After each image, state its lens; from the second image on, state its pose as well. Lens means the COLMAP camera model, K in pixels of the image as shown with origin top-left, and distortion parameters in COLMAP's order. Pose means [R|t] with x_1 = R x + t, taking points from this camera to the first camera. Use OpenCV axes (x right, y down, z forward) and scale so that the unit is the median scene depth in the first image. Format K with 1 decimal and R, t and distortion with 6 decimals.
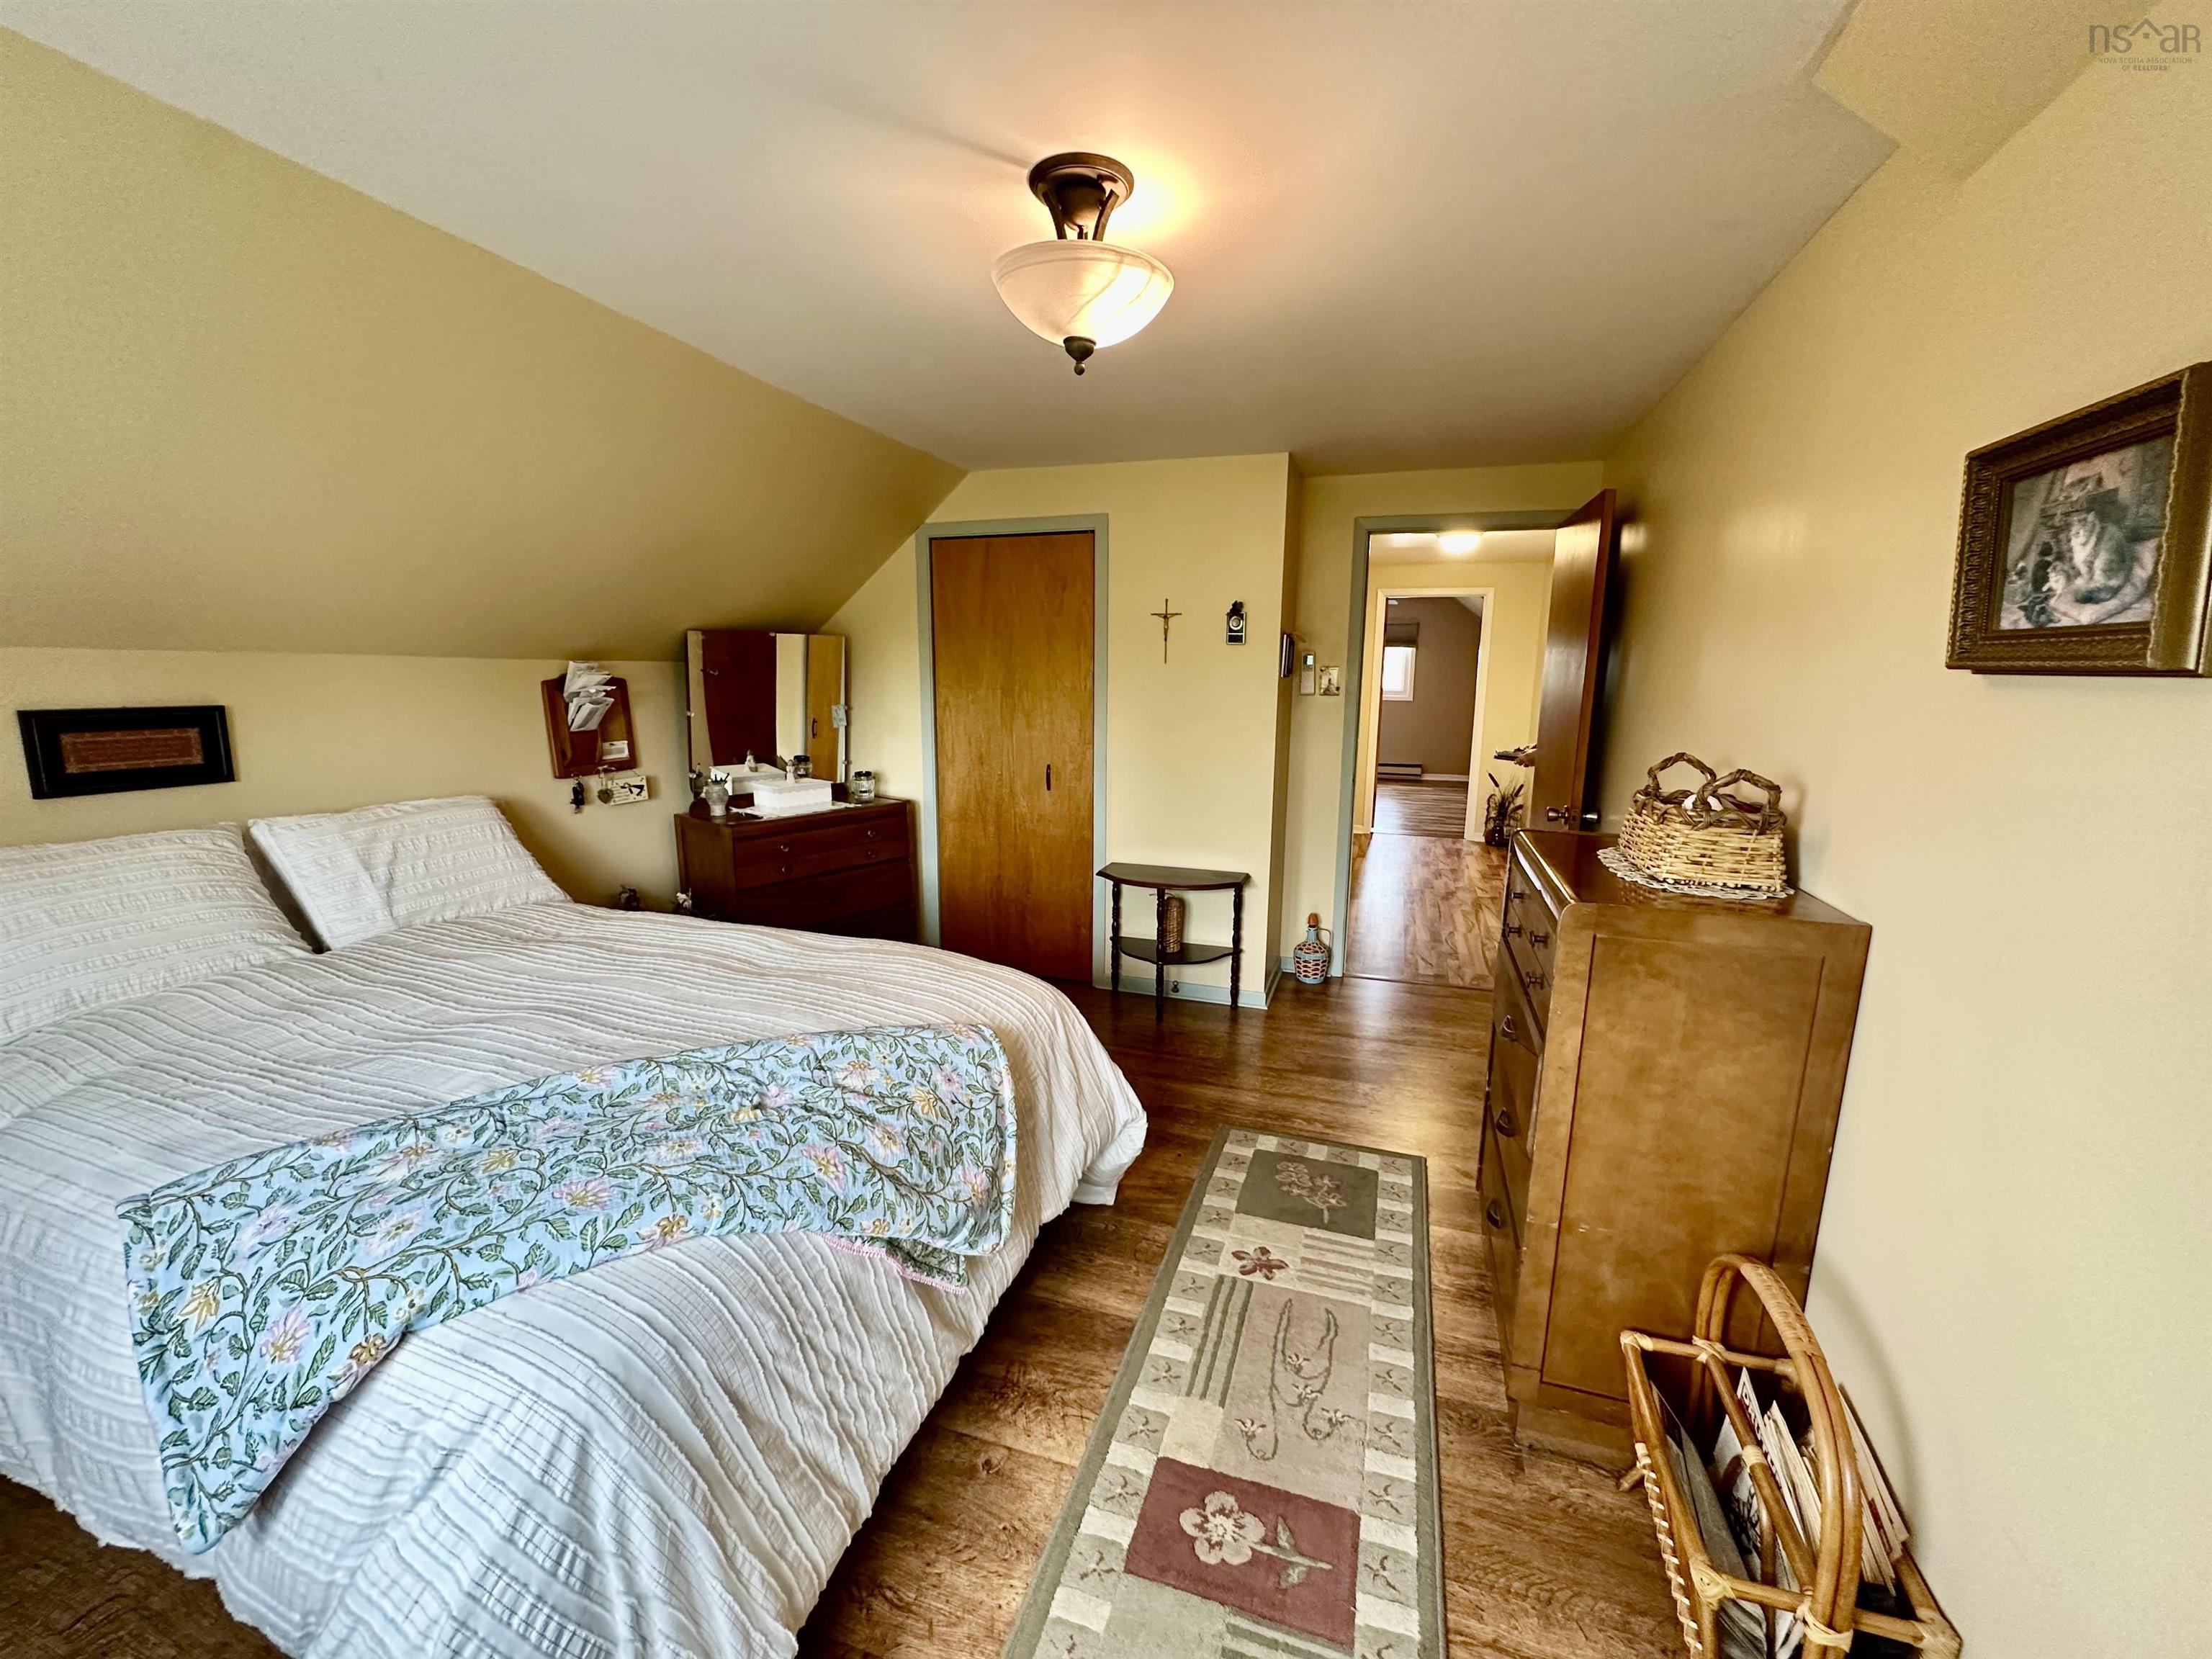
lens RADIAL K [[880.3, 0, 1105.7], [0, 880.3, 825.6], [0, 0, 1]] dist [-0.007751, 0.000199]
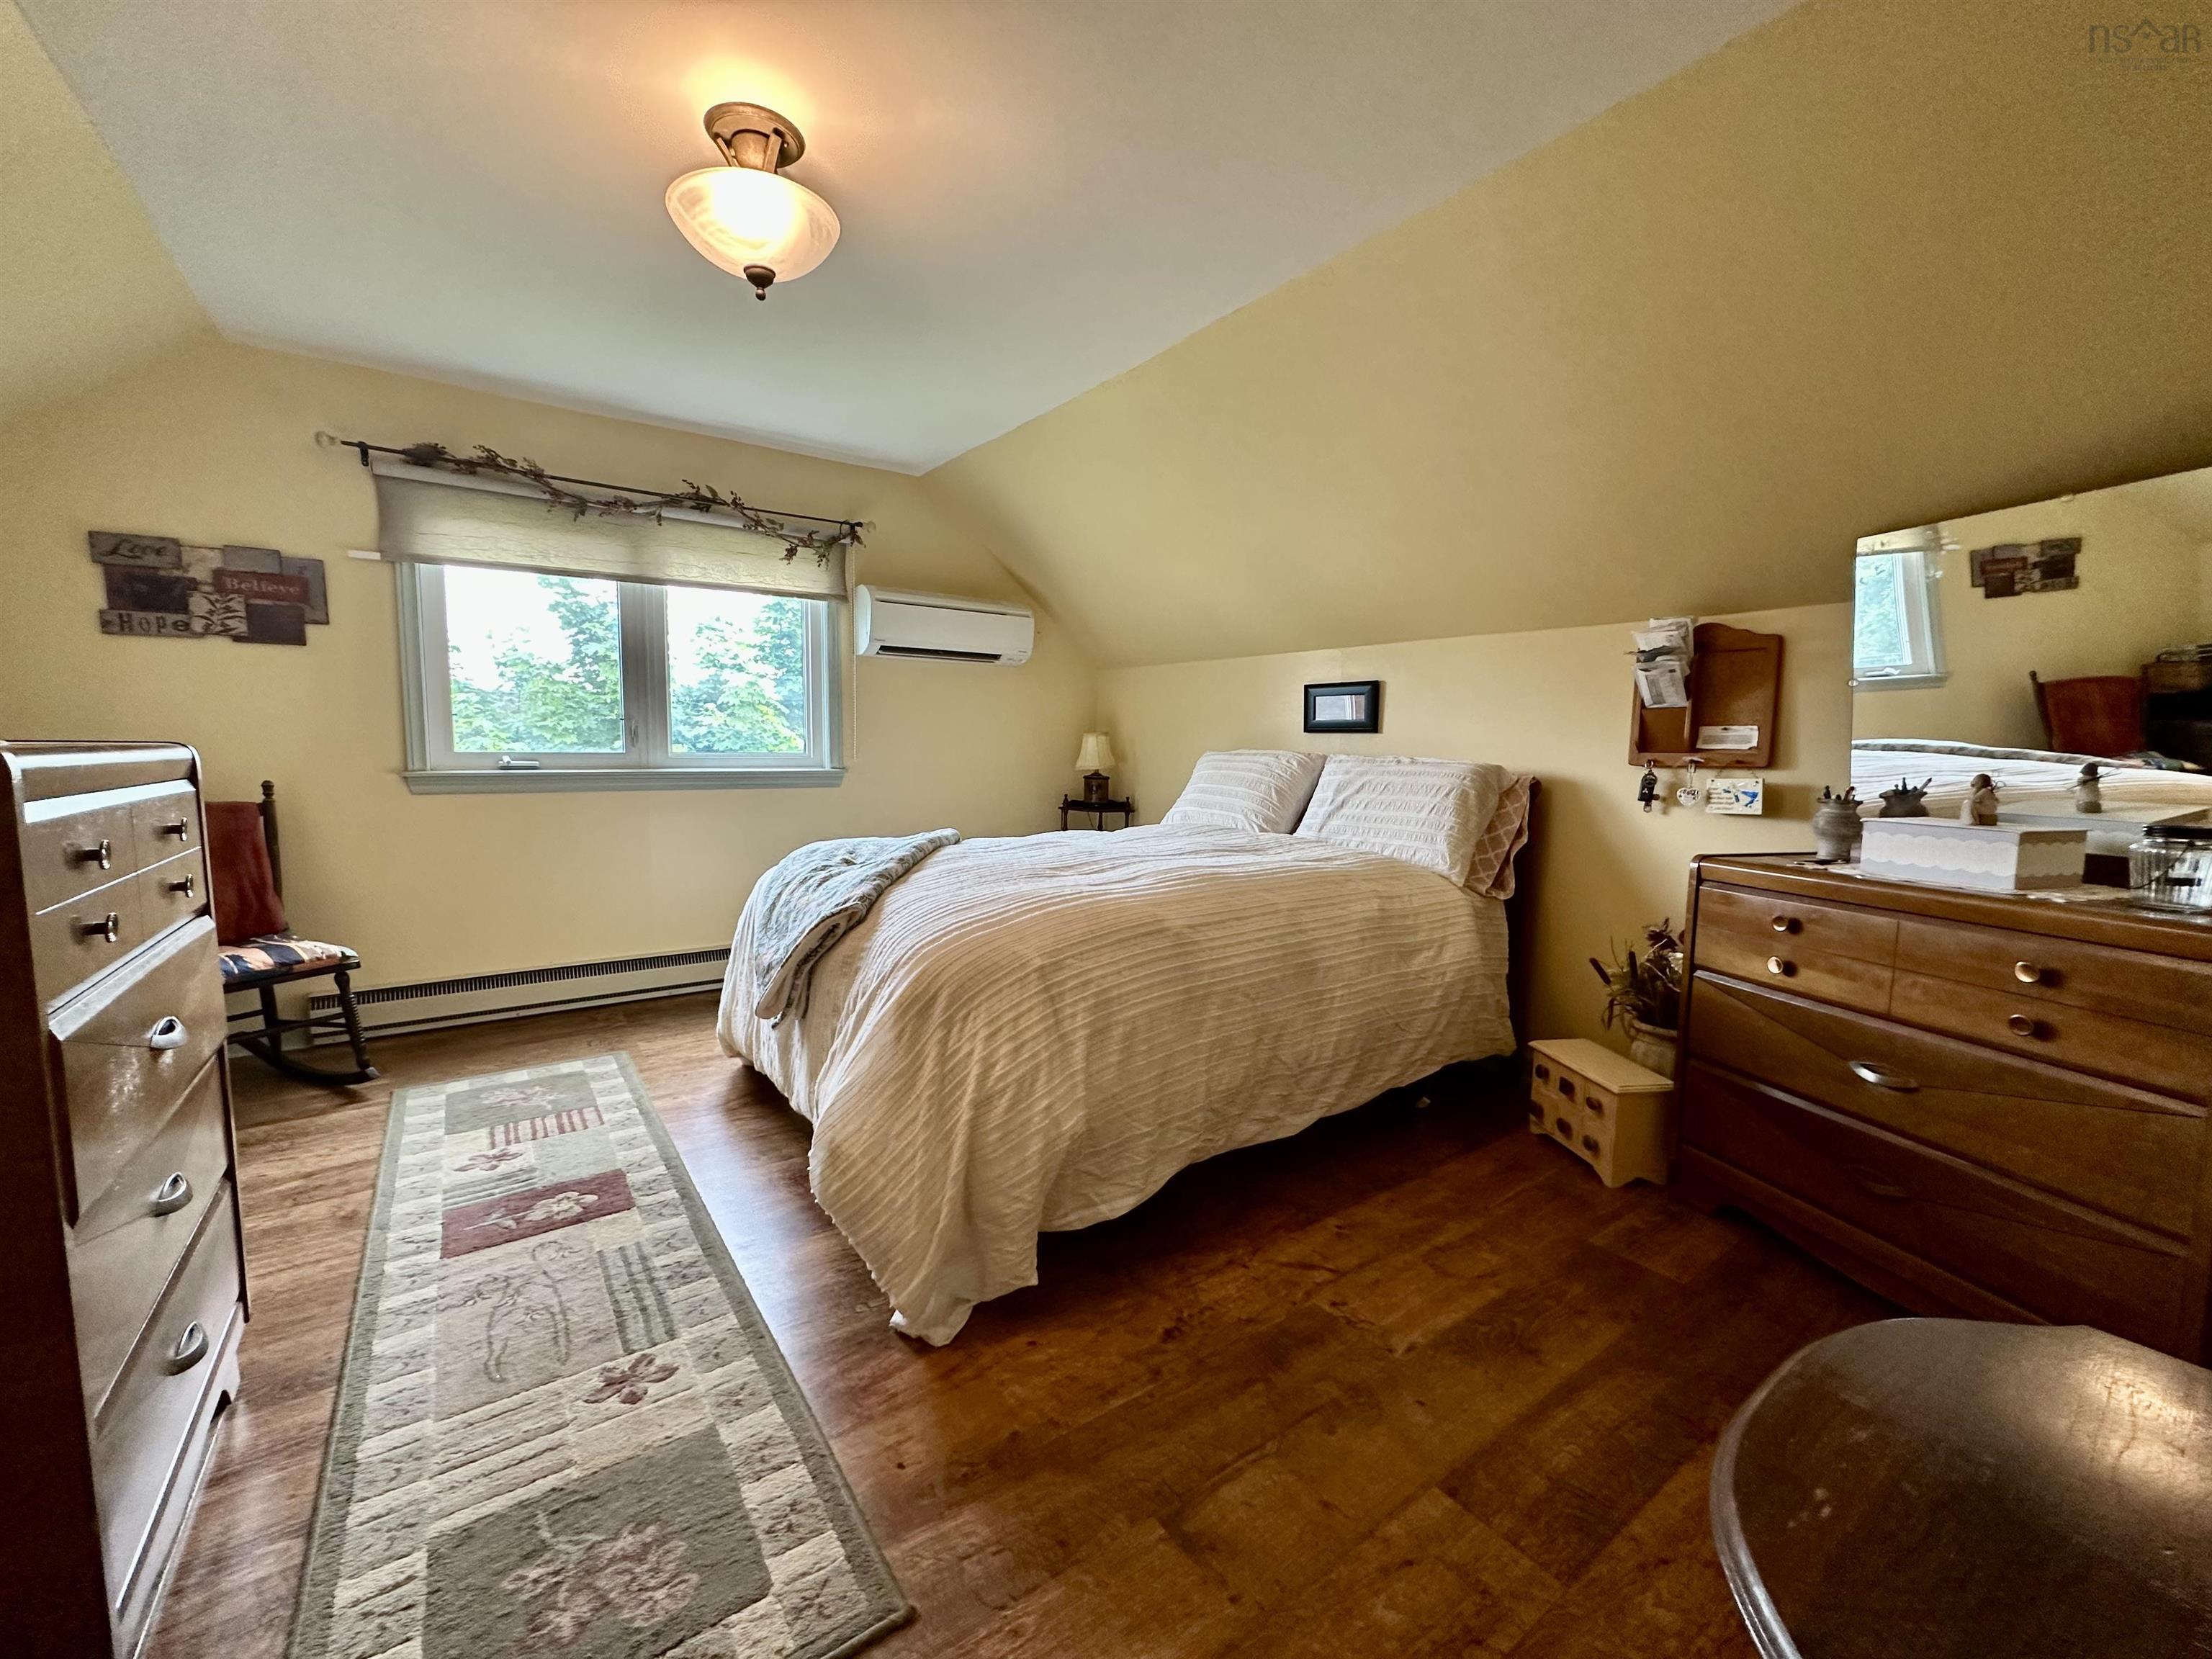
lens RADIAL K [[880.3, 0, 1110.4], [0, 880.3, 828.1], [0, 0, 1]] dist [-0.007751, 0.000199]
pose [[-0.581048, 0.056918, -0.811876, 0.479047], [-0.159078, 0.970368, 0.181879, -0.098679], [0.798171, 0.234832, -0.554776, 1.552594]]
